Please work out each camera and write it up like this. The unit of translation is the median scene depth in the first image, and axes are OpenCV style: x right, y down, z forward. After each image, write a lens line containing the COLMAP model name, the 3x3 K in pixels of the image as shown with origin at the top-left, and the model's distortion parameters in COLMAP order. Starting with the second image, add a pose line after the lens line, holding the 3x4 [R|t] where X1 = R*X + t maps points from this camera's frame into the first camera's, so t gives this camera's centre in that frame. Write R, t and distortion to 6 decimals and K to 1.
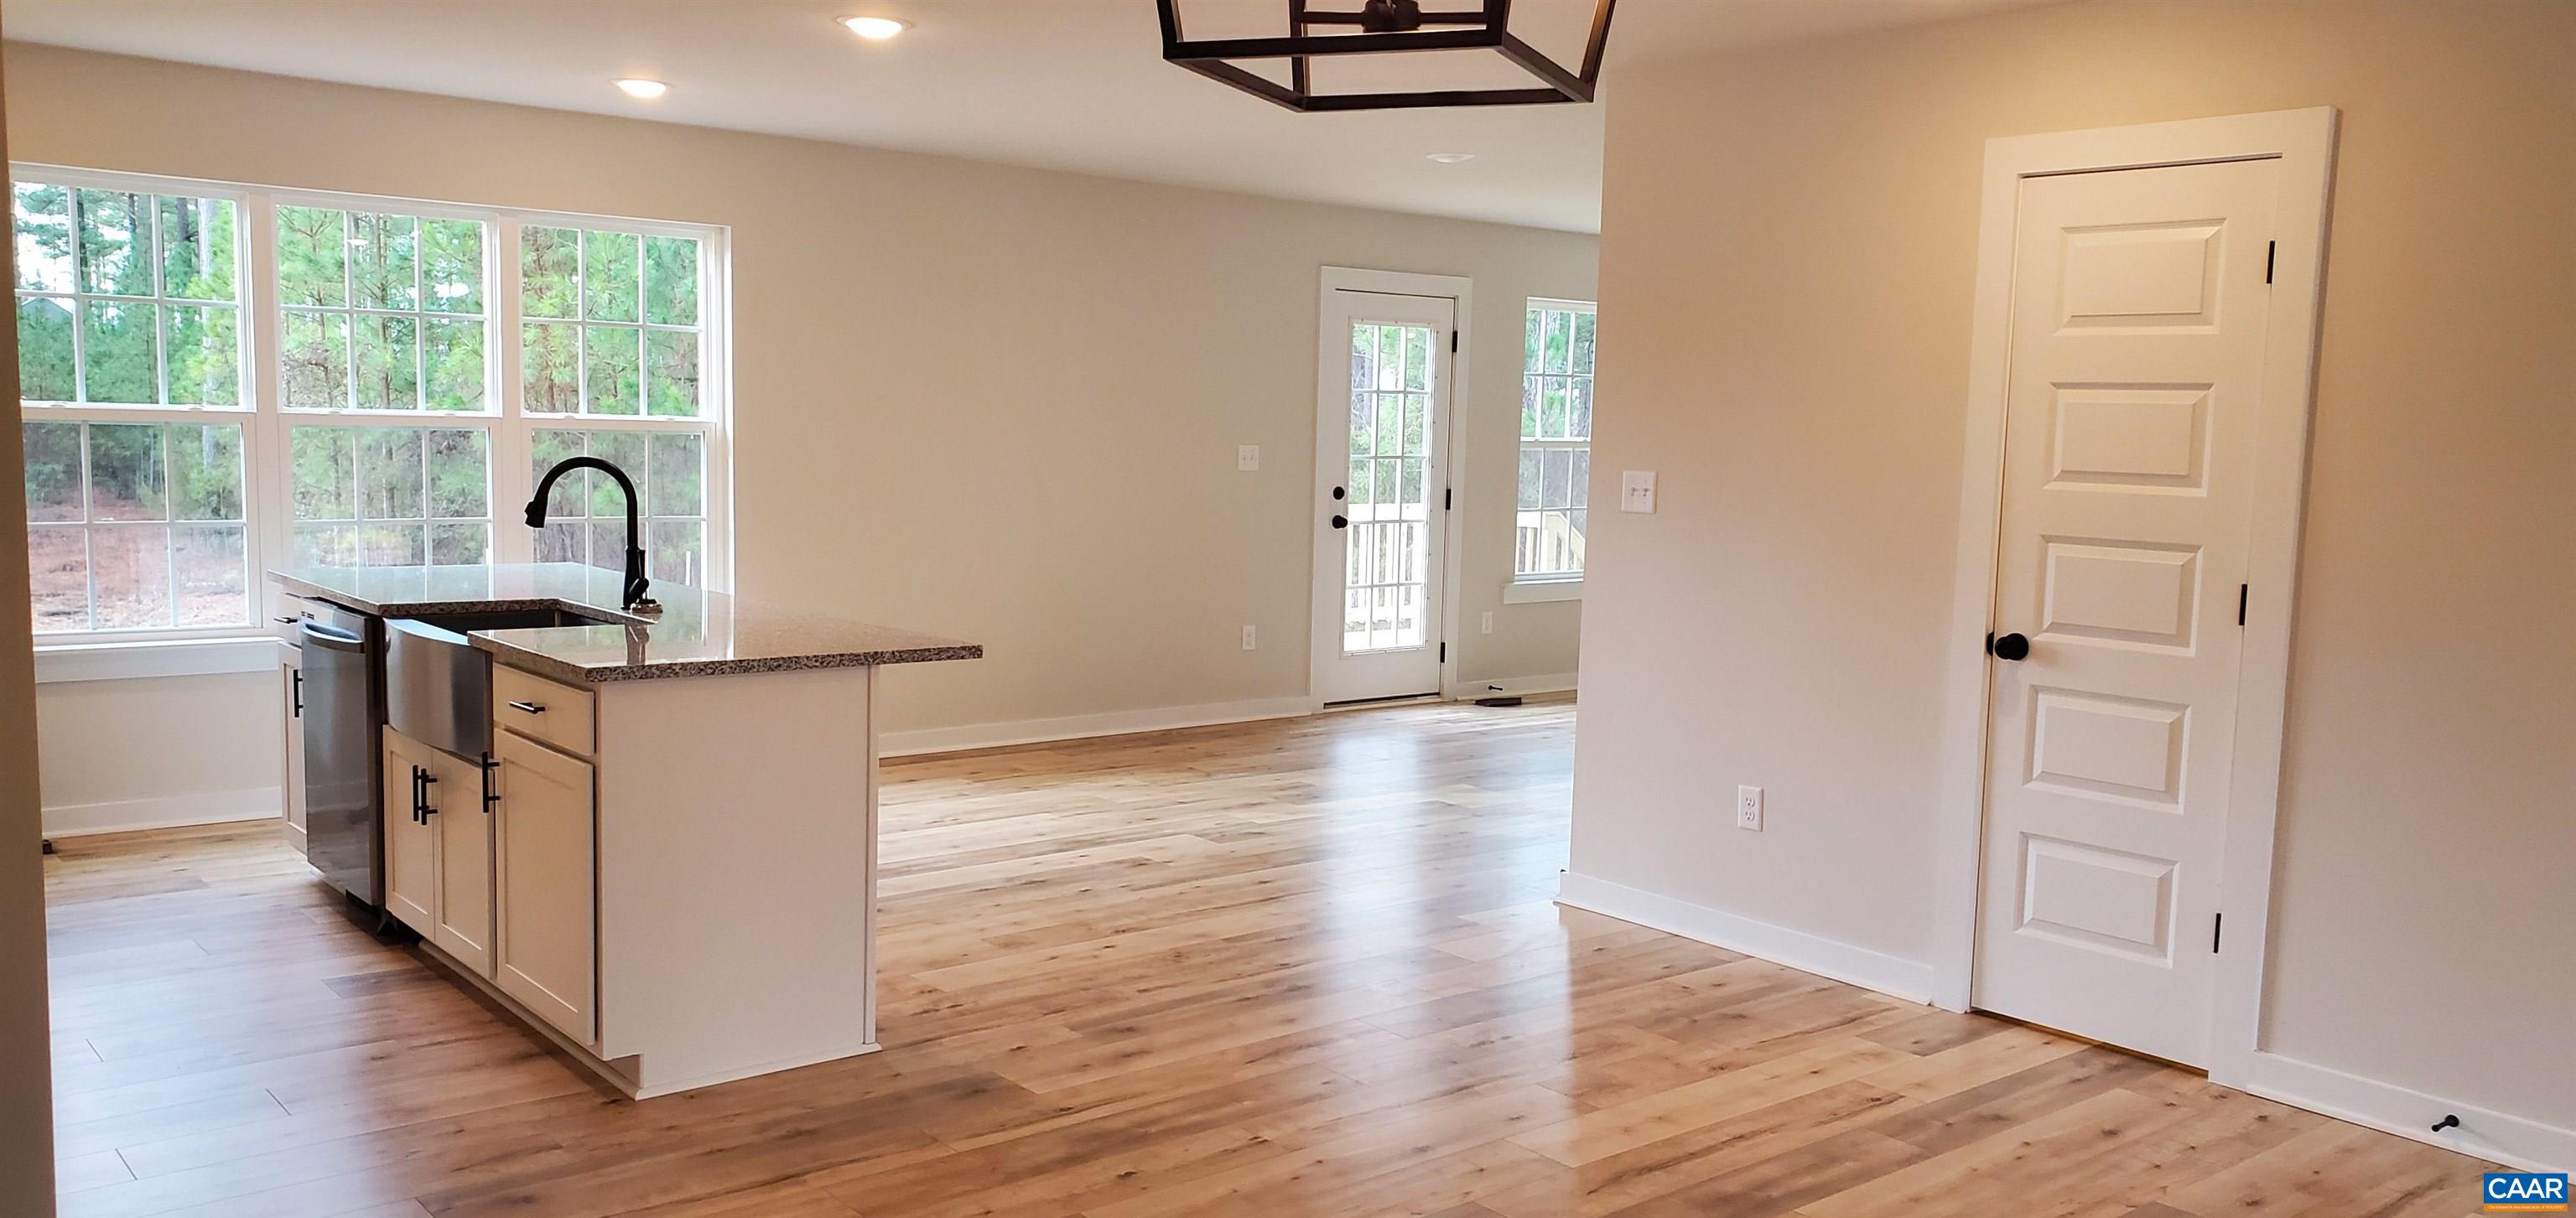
lens RADIAL K [[2011.3, 0, 1280.7], [0, 2011.3, 637.7], [0, 0, 1]] dist [-0.026306, 0.074317]
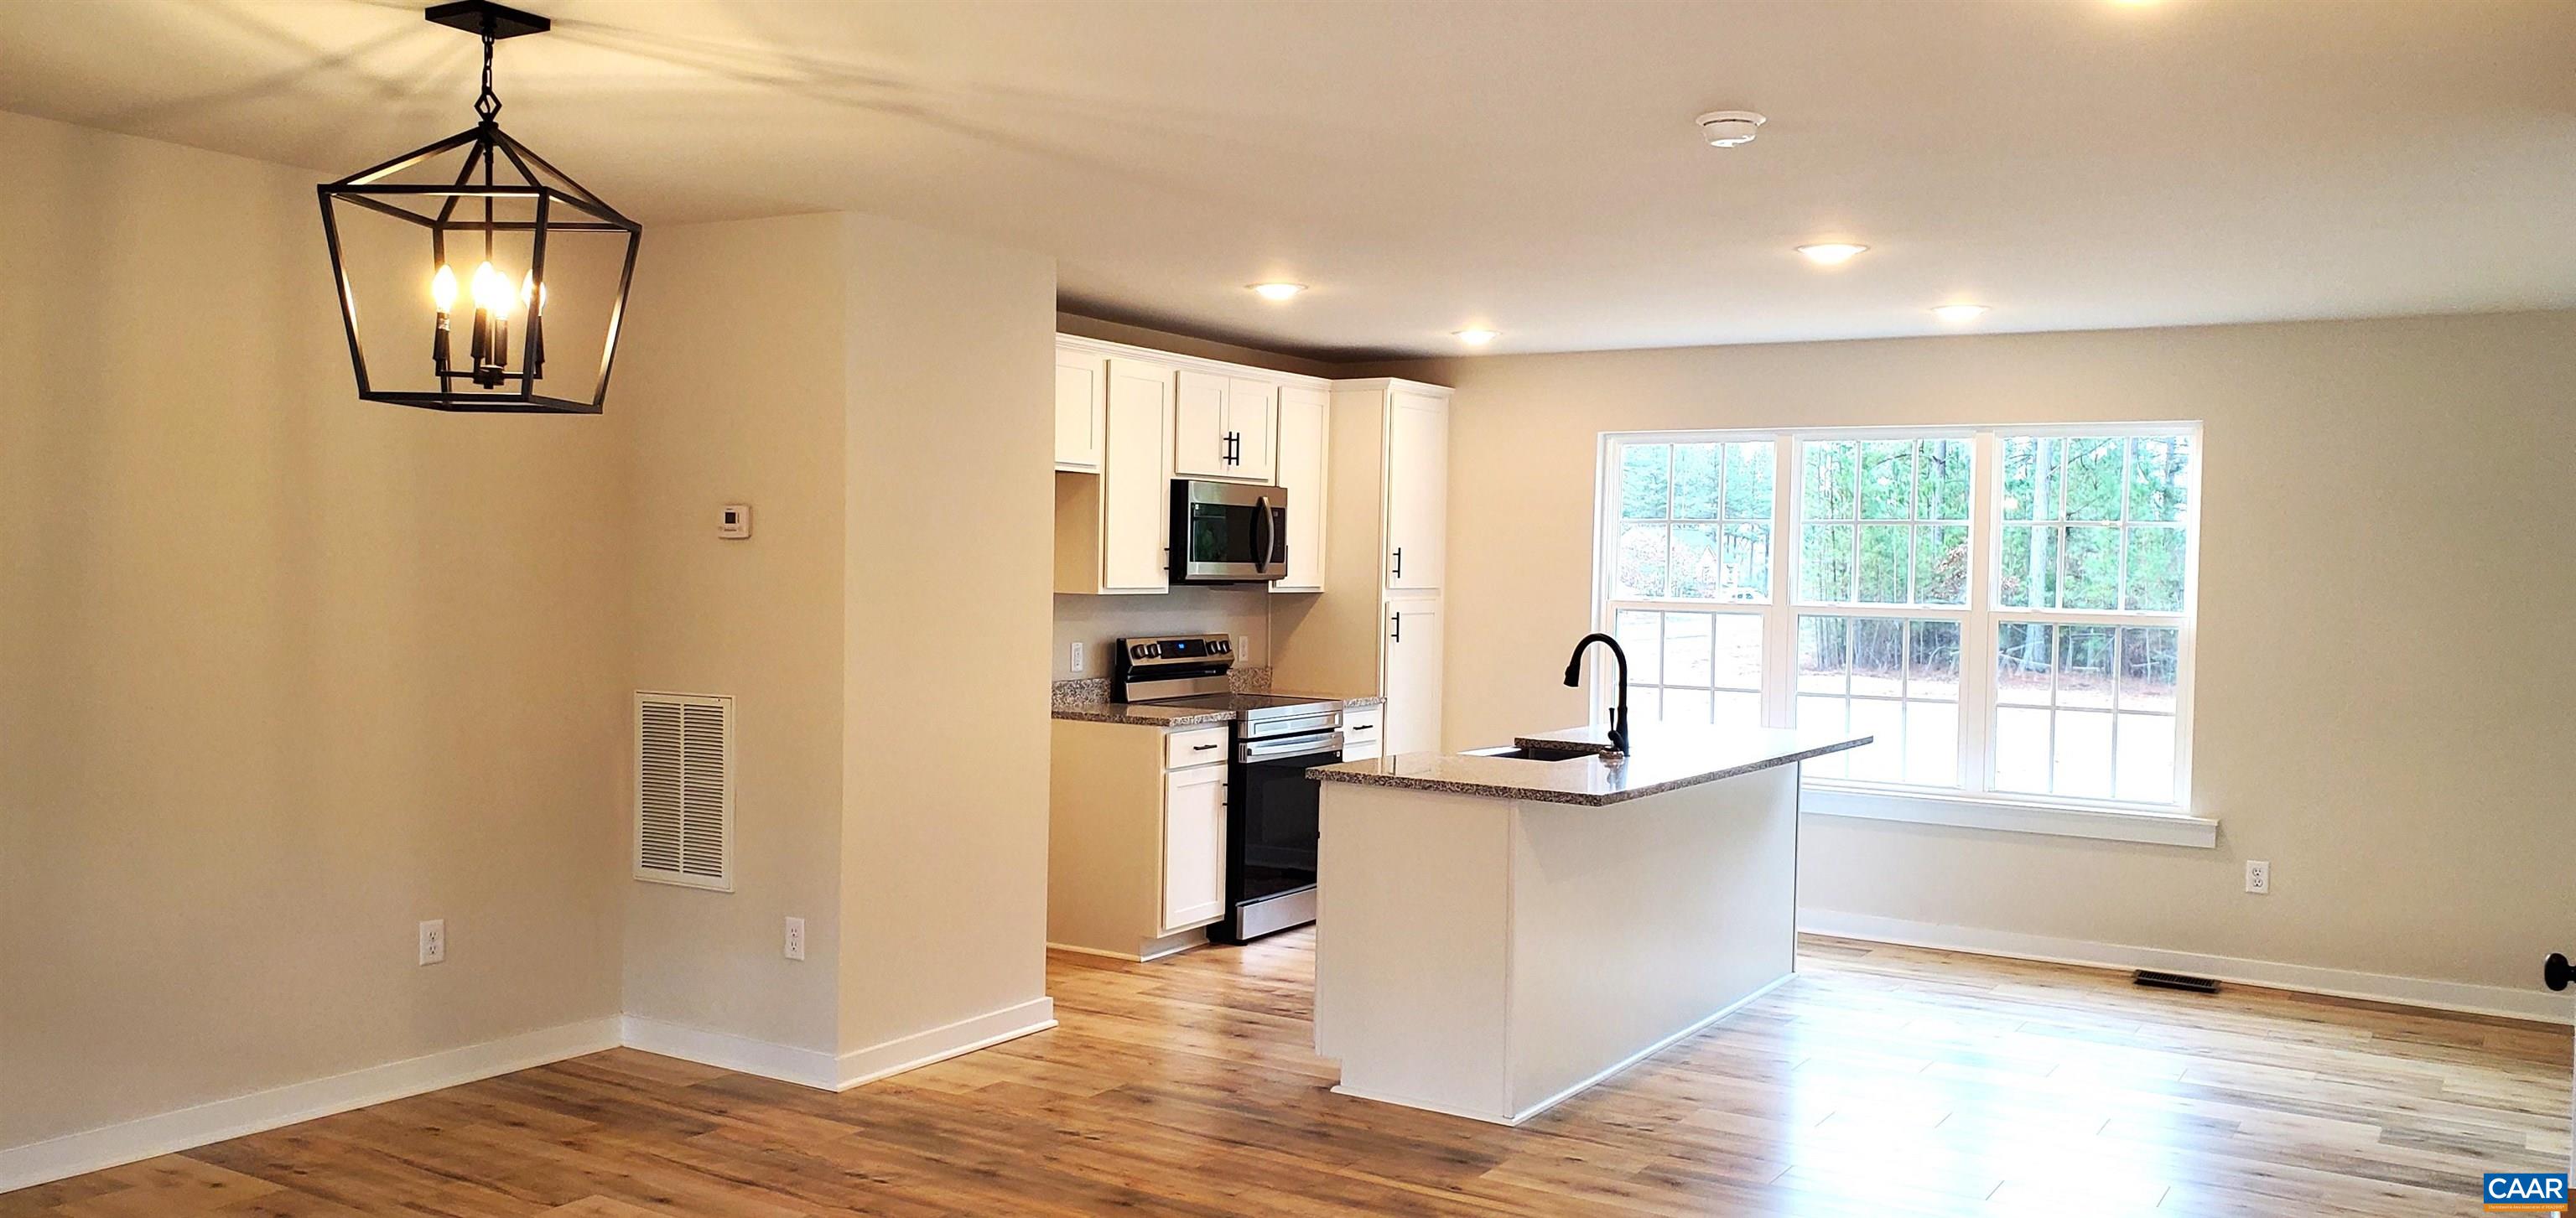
lens RADIAL K [[2011.3, 0, 1305.3], [0, 2011.3, 611.4], [0, 0, 1]] dist [-0.026306, 0.074317]
pose [[0.322468, -0.000556, -0.946580, 0.816949], [-0.118125, 0.992159, -0.040824, -0.031640], [0.939181, 0.124979, 0.319874, 0.453250]]
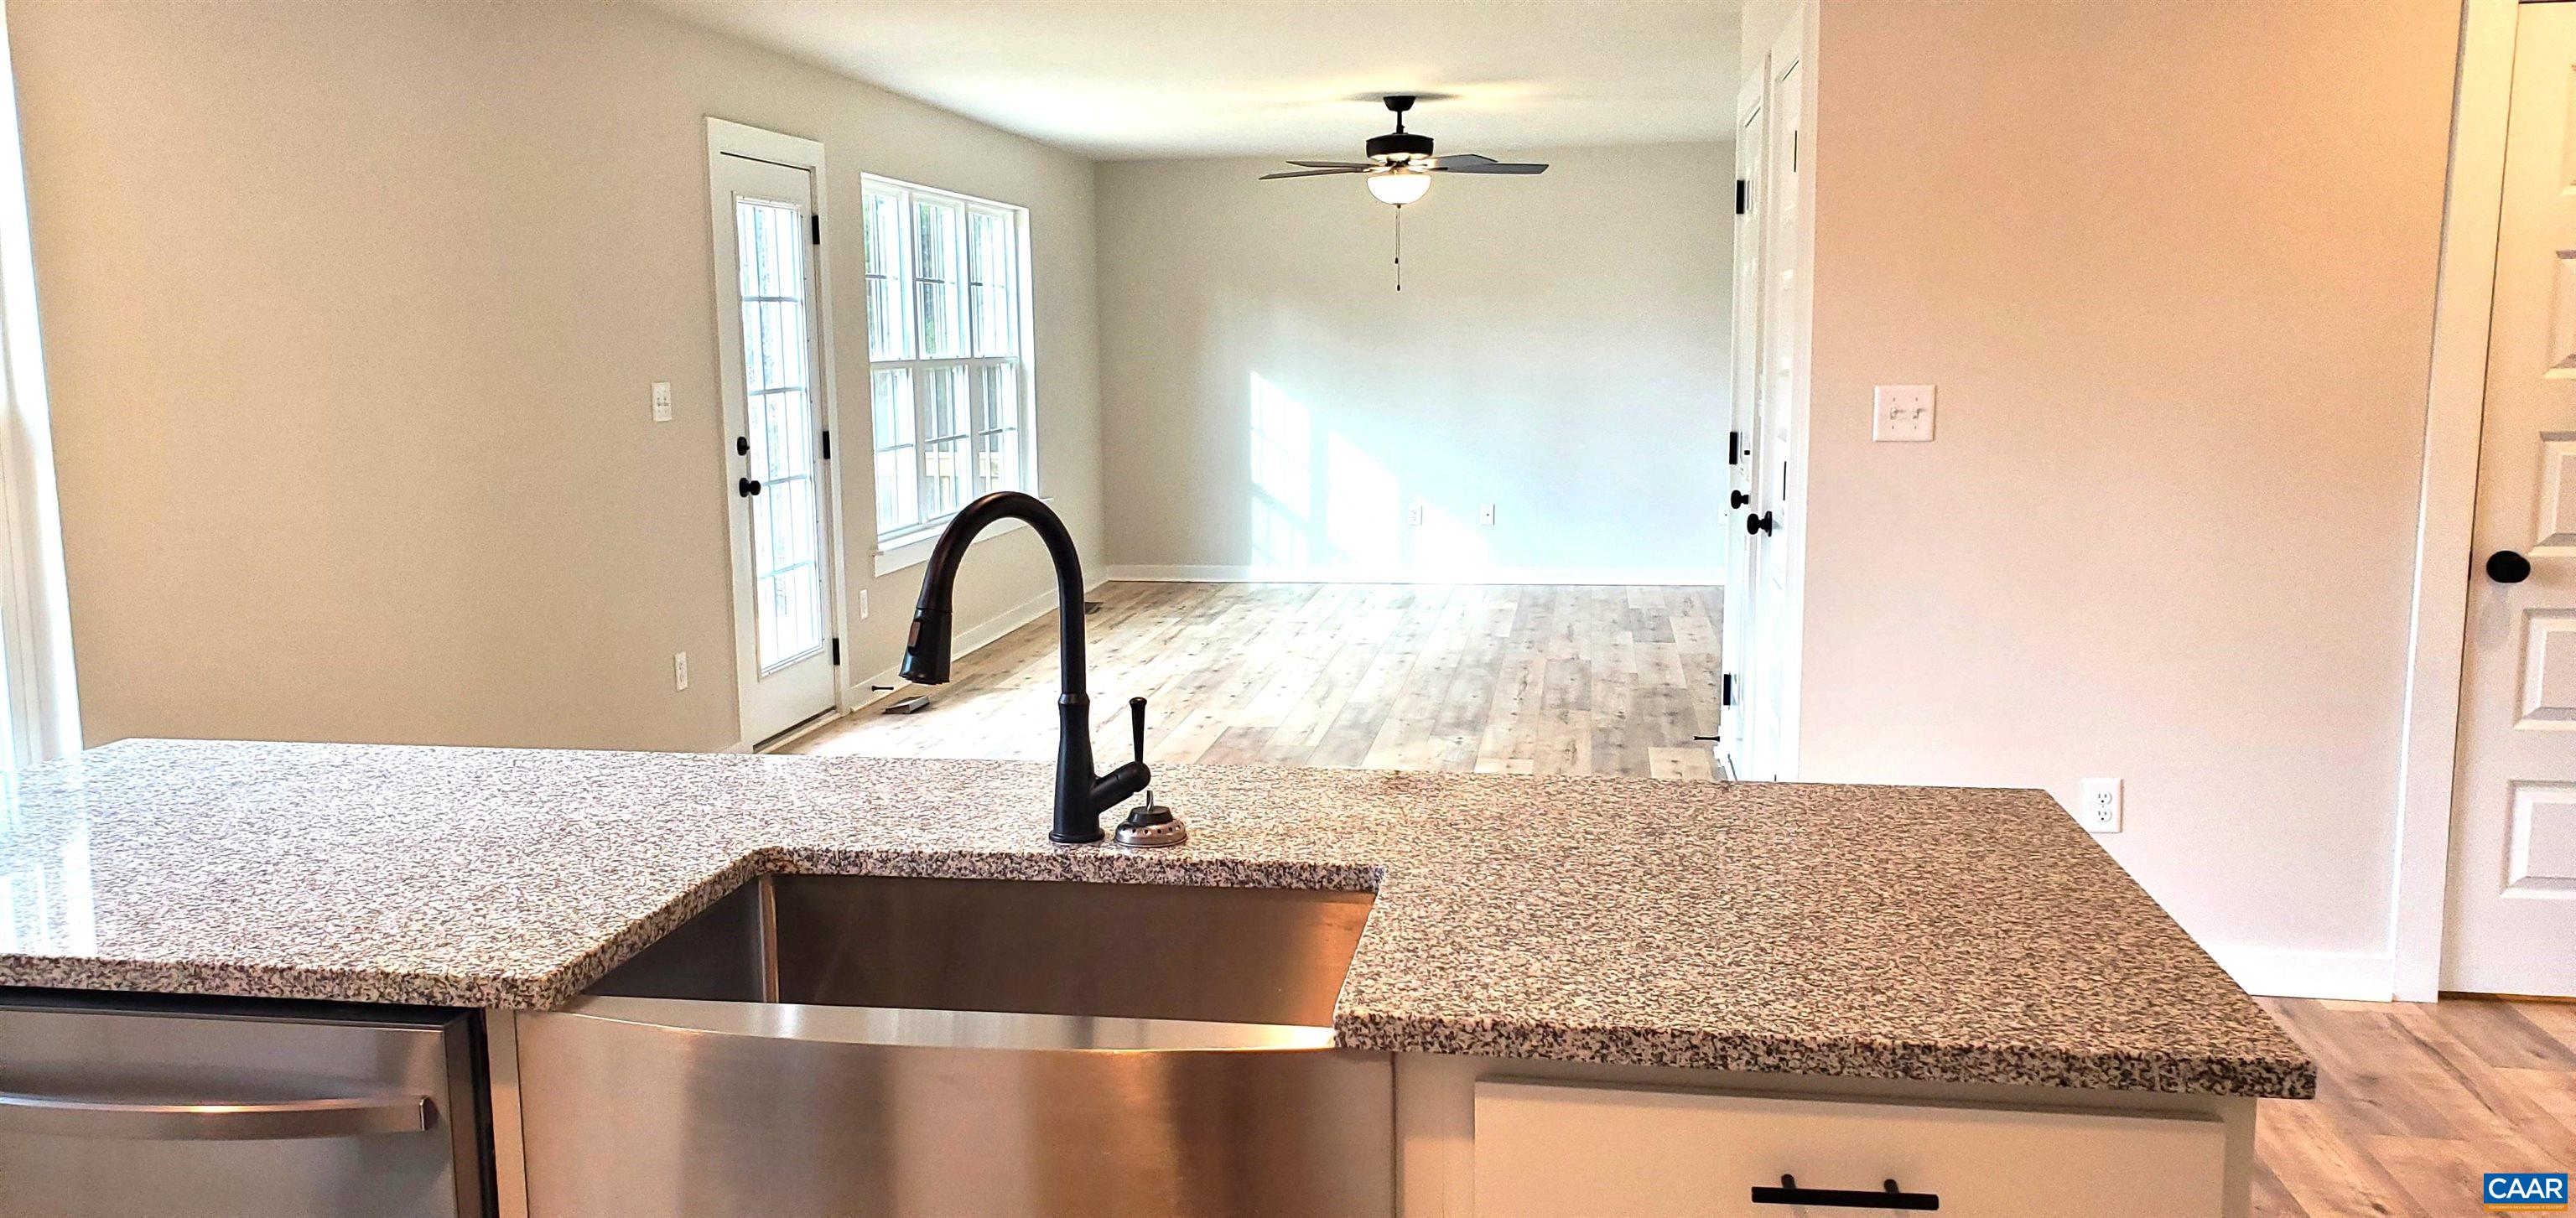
lens RADIAL K [[2011.3, 0, 1239.9], [0, 2011.3, 623.4], [0, 0, 1]] dist [-0.026306, 0.074317]
pose [[0.750160, -0.128039, 0.648742, -0.602343], [0.102763, 0.991729, 0.076904, -0.093898], [-0.653223, 0.008976, 0.757113, 0.718793]]
